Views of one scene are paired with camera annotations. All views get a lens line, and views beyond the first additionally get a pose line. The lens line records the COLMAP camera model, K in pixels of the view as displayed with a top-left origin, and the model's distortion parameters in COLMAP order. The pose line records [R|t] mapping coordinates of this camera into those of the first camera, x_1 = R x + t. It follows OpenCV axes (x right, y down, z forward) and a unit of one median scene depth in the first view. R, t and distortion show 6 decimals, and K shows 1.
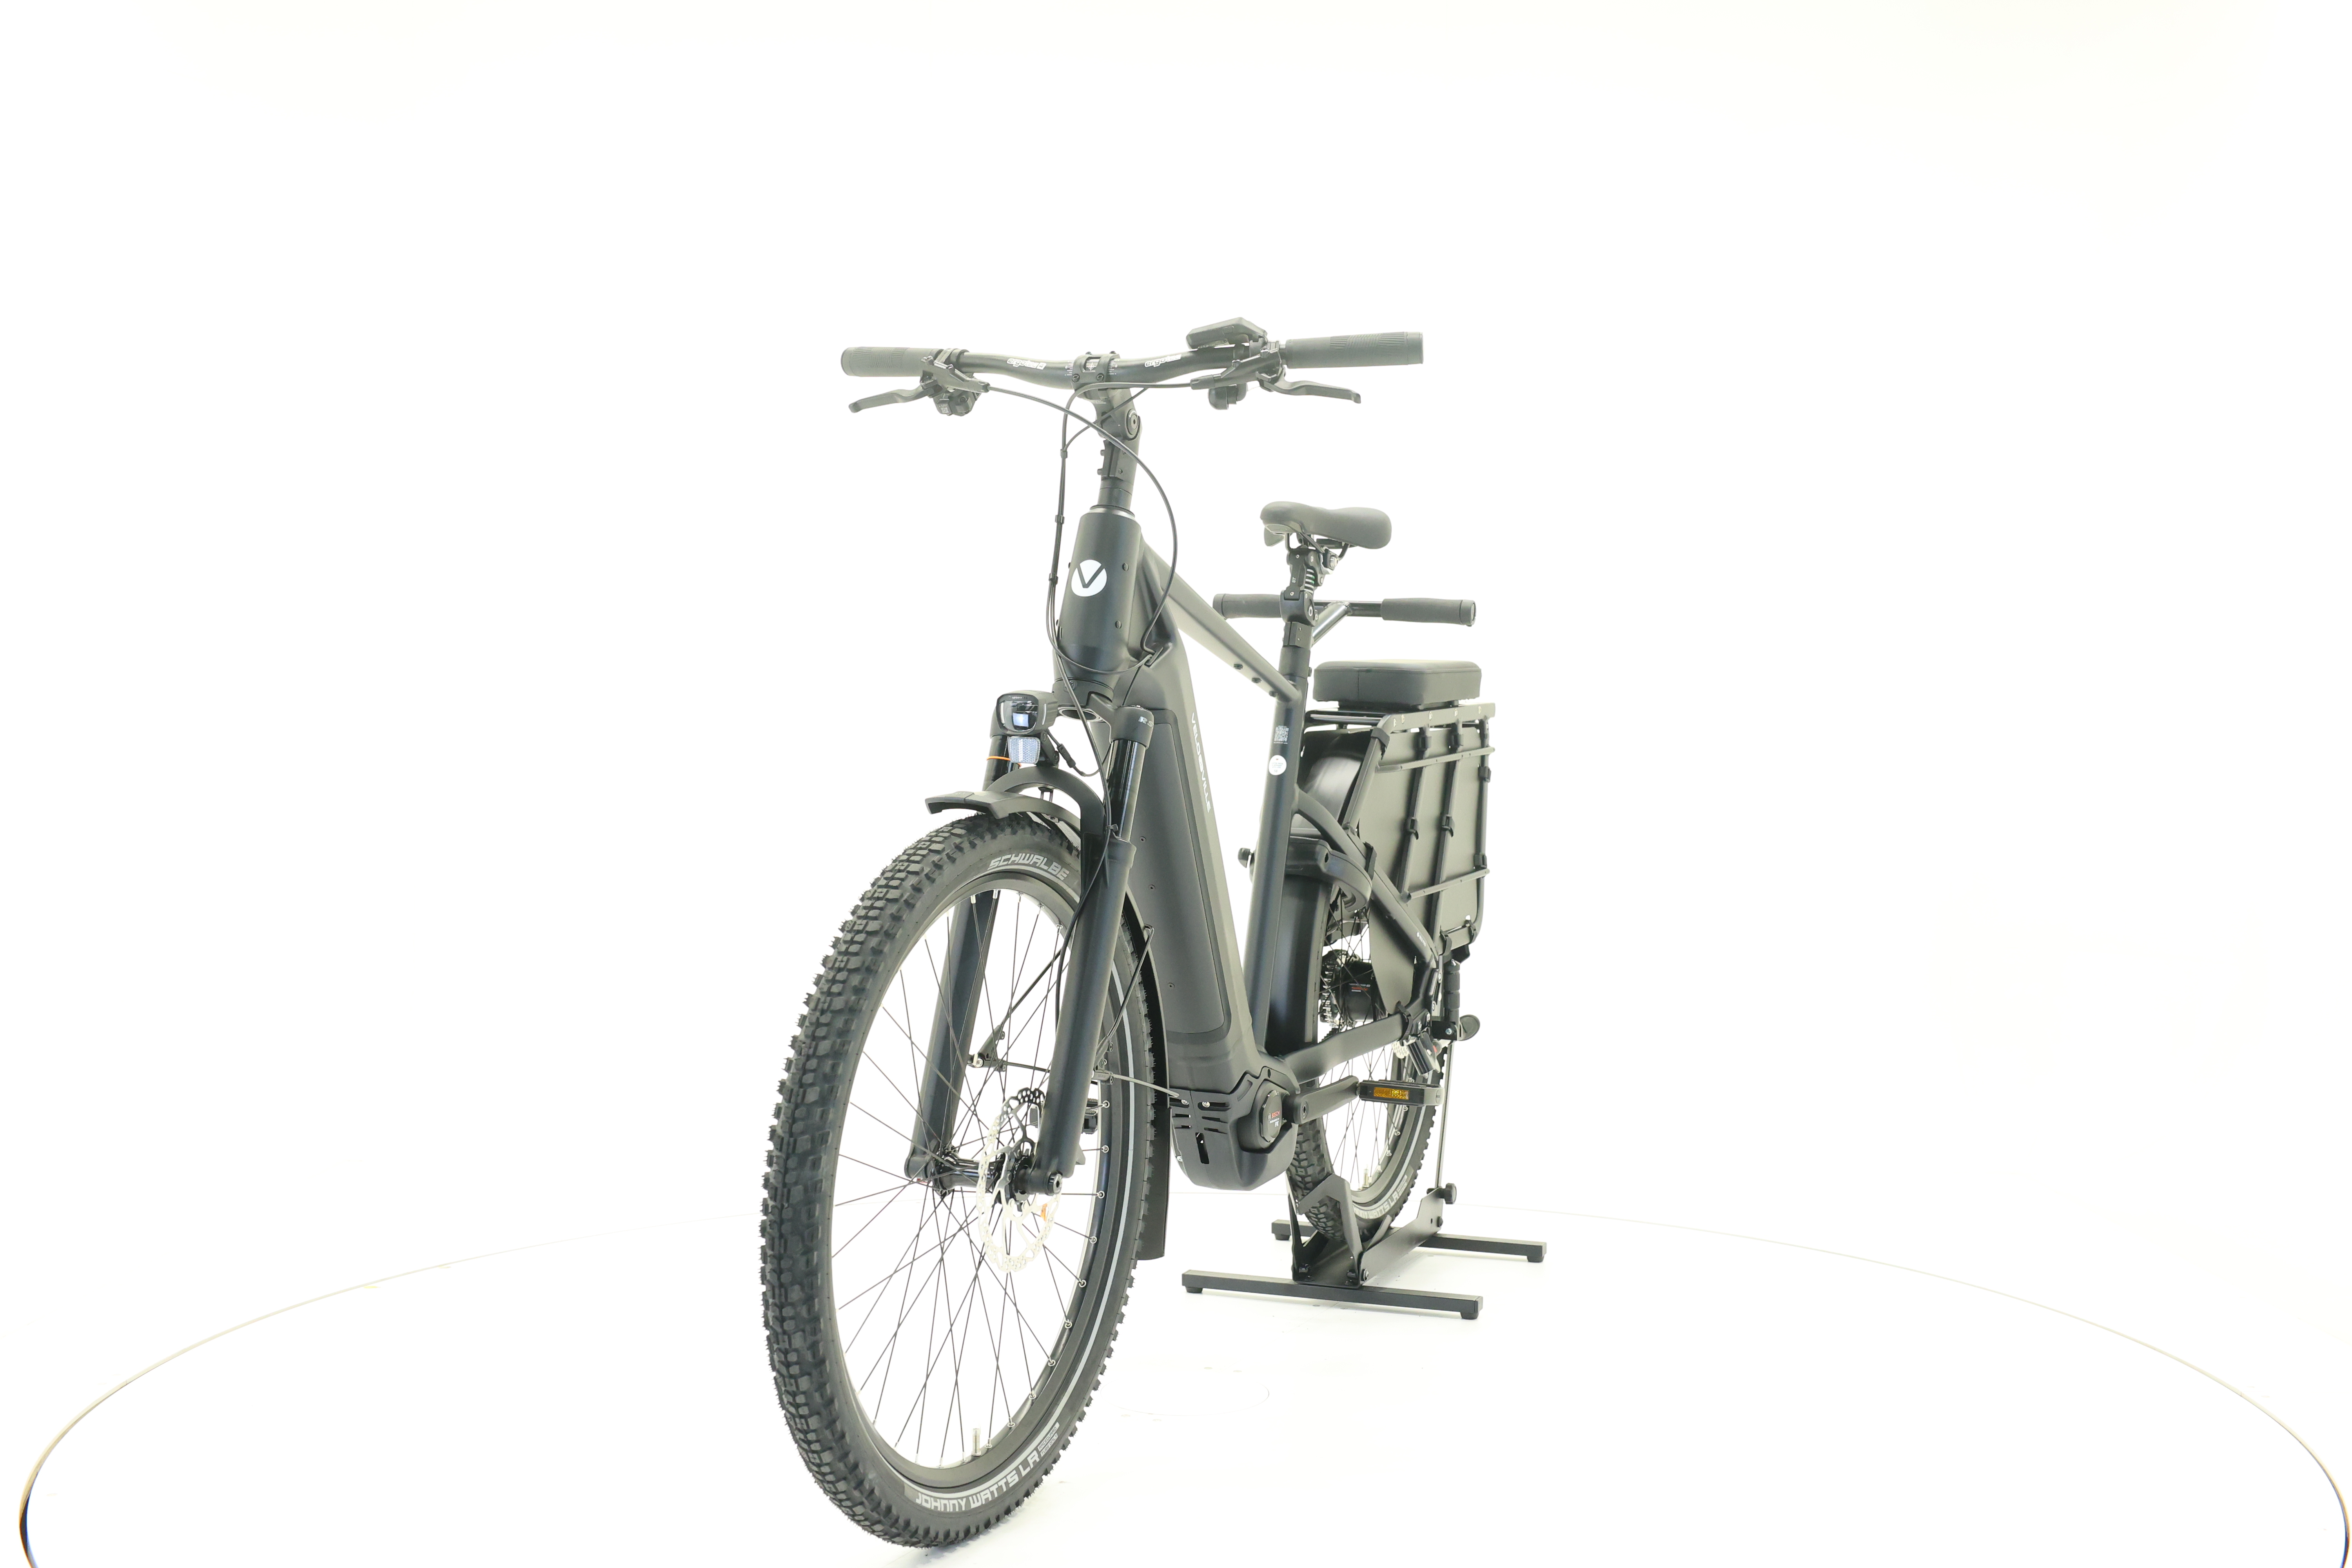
lens RADIAL K [[2508.0, 0, 1186.6], [0, 2508.0, 786.3], [0, 0, 1]] dist [-0.006854, 0.000000]
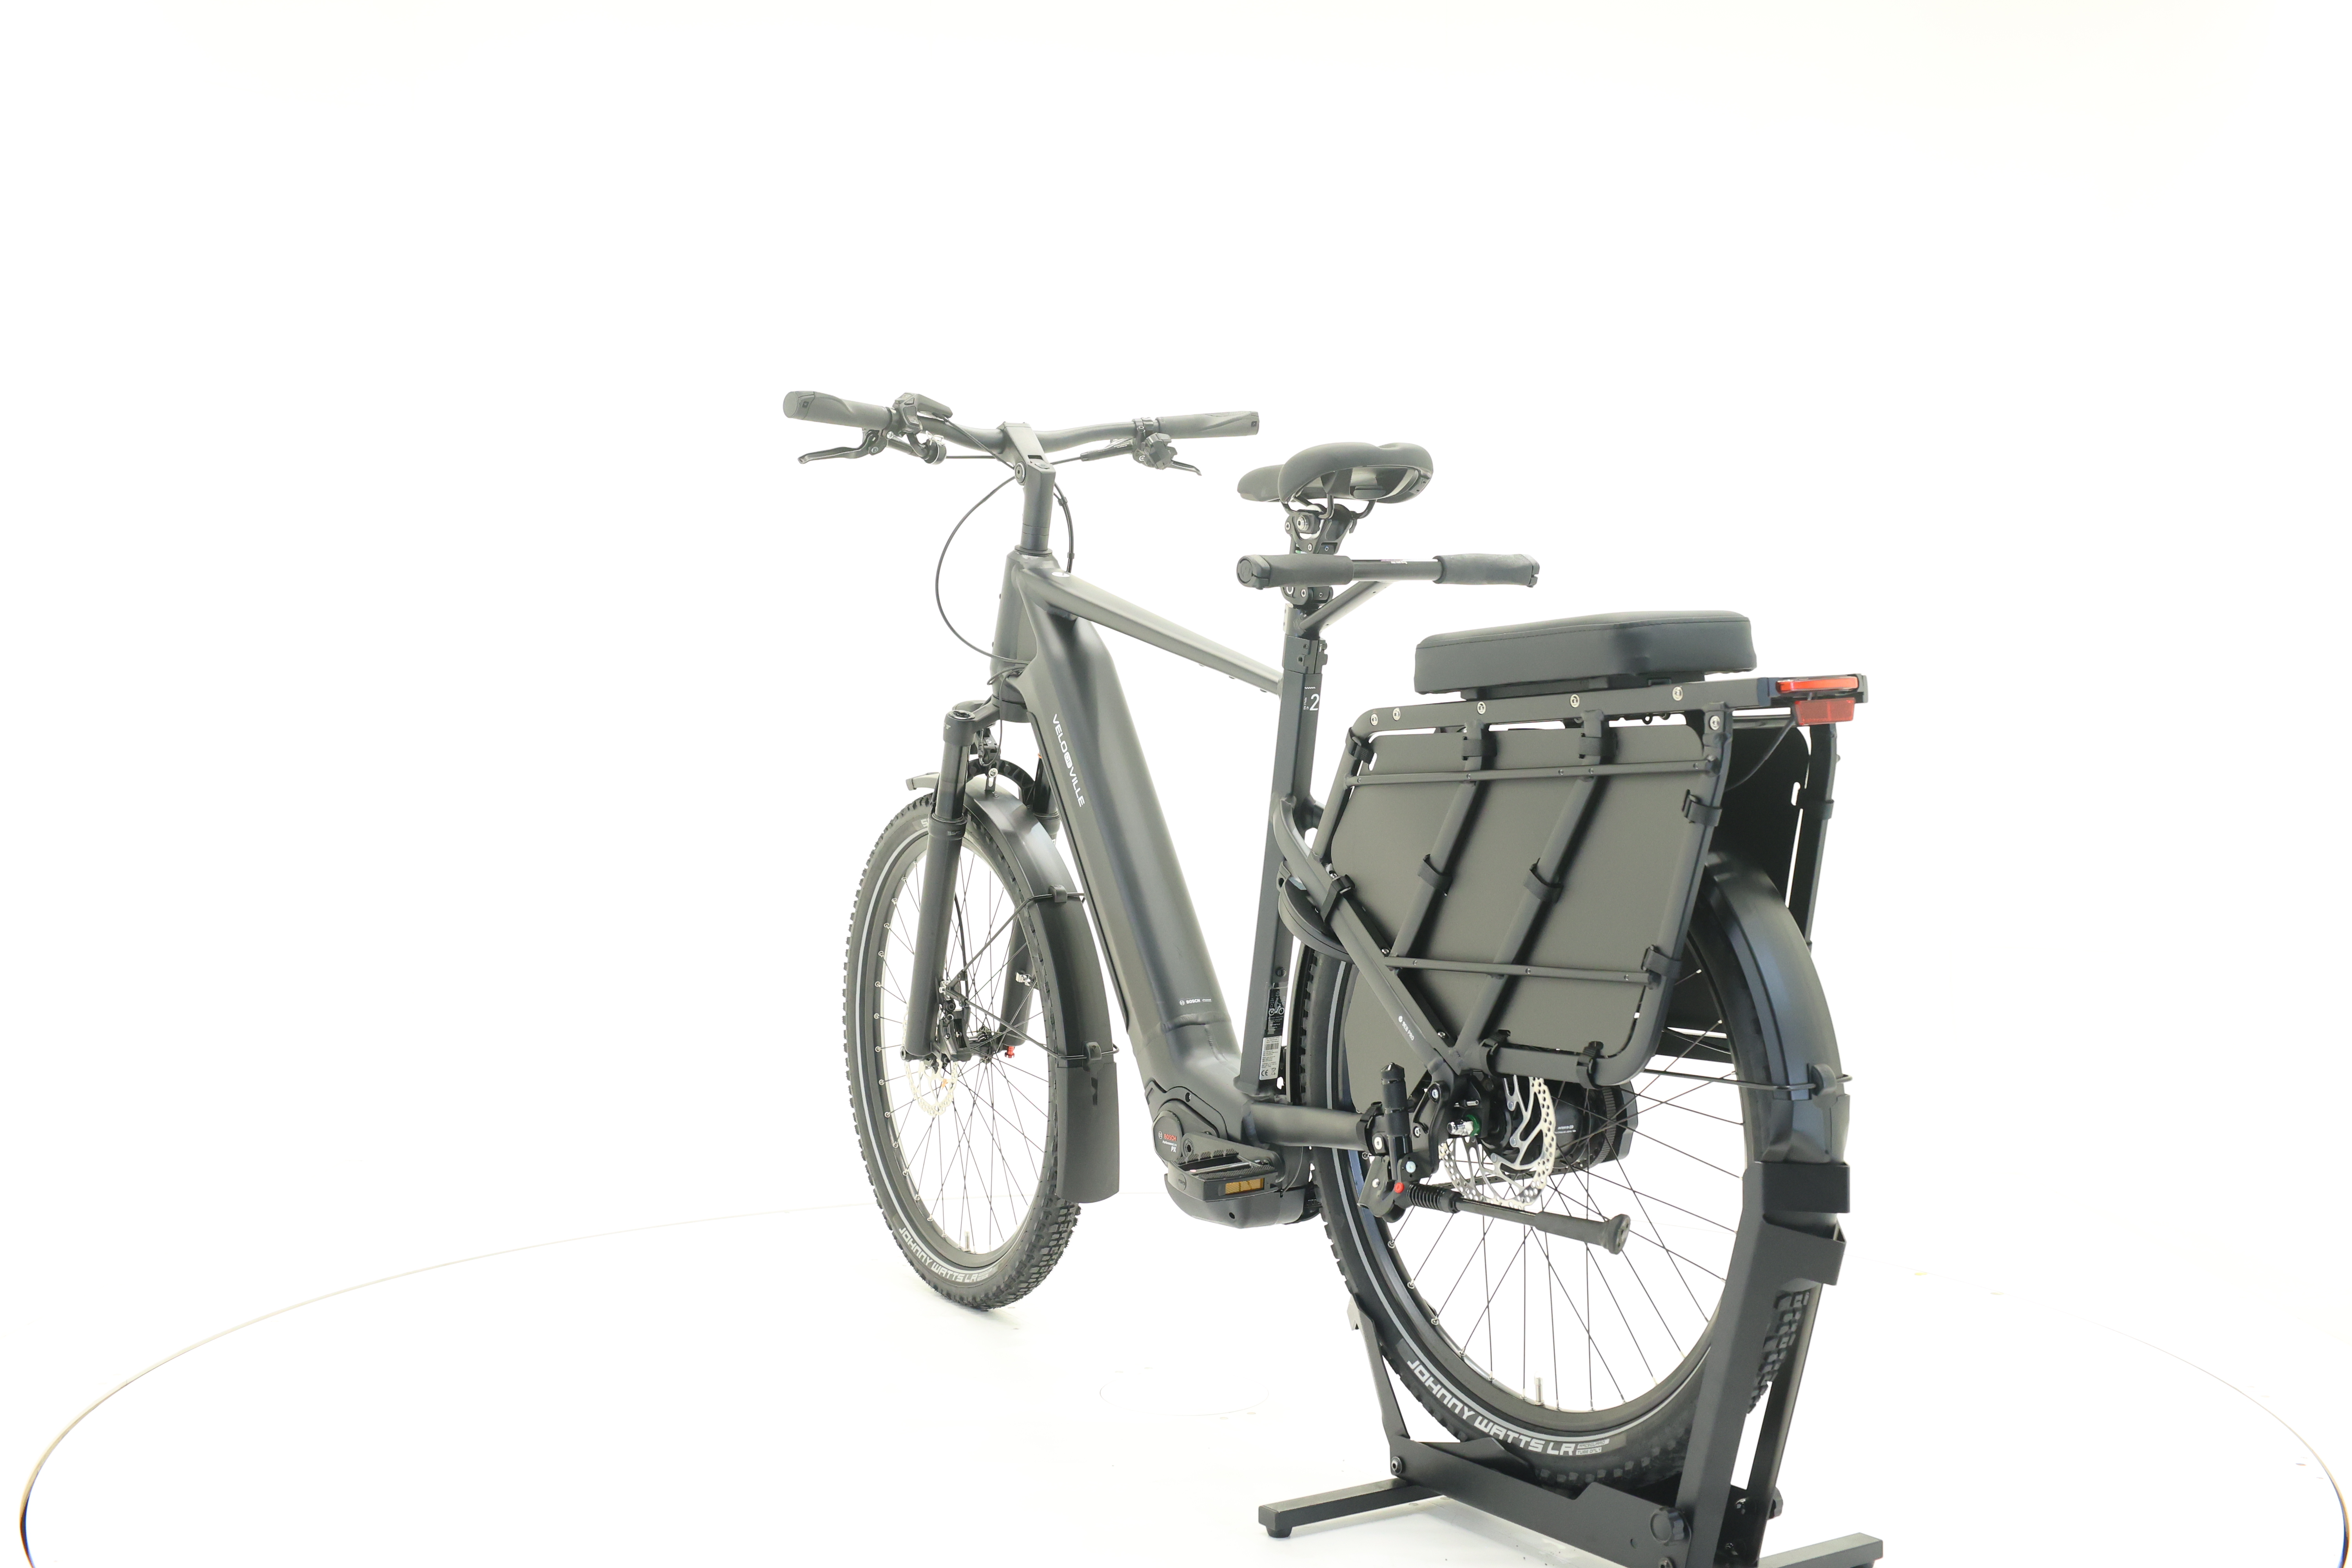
lens RADIAL K [[2508.0, 0, 1180.0], [0, 2508.0, 771.1], [0, 0, 1]] dist [-0.006854, 0.000000]
pose [[-0.576201, 0.007193, -0.817276, 0.915047], [-0.023448, 0.999404, 0.025328, -0.035128], [0.816972, 0.033757, -0.575689, 1.756678]]
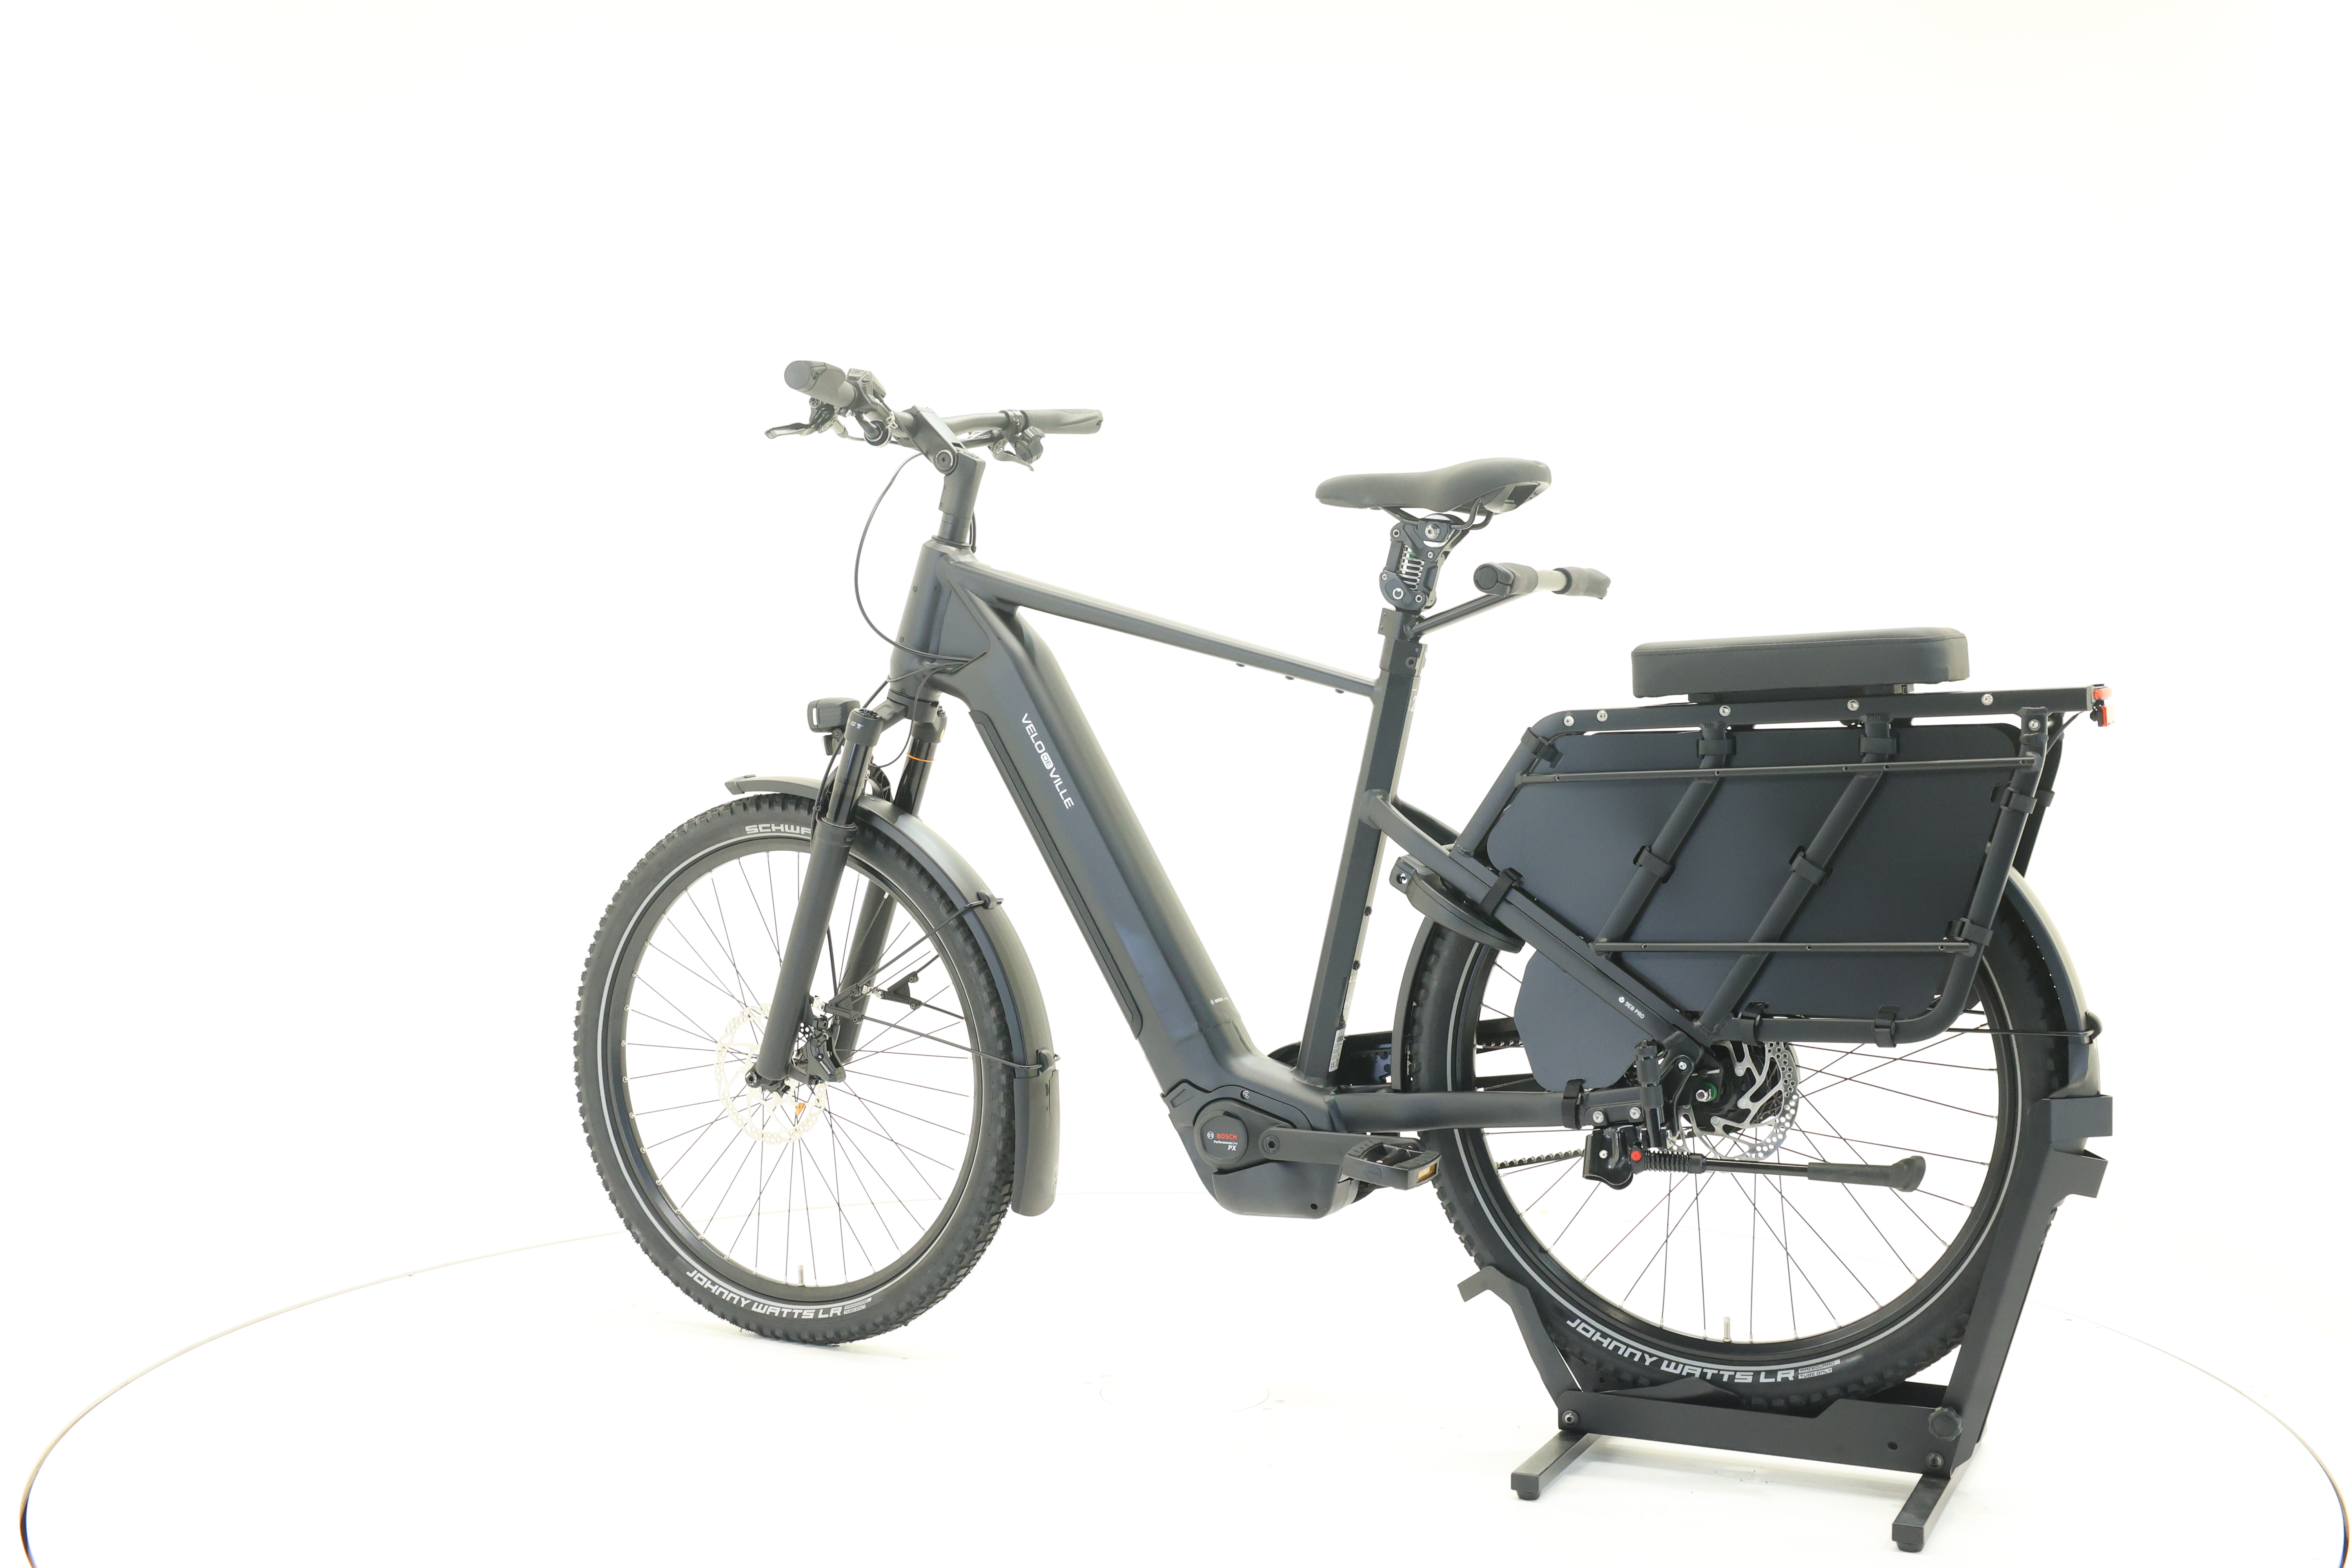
lens RADIAL K [[2508.0, 0, 1177.0], [0, 2508.0, 775.6], [0, 0, 1]] dist [-0.006854, 0.000000]
pose [[-0.074340, 0.012511, -0.997155, 1.114776], [-0.026696, 0.999538, 0.014531, -0.020948], [0.996876, 0.027700, -0.073971, 1.194038]]
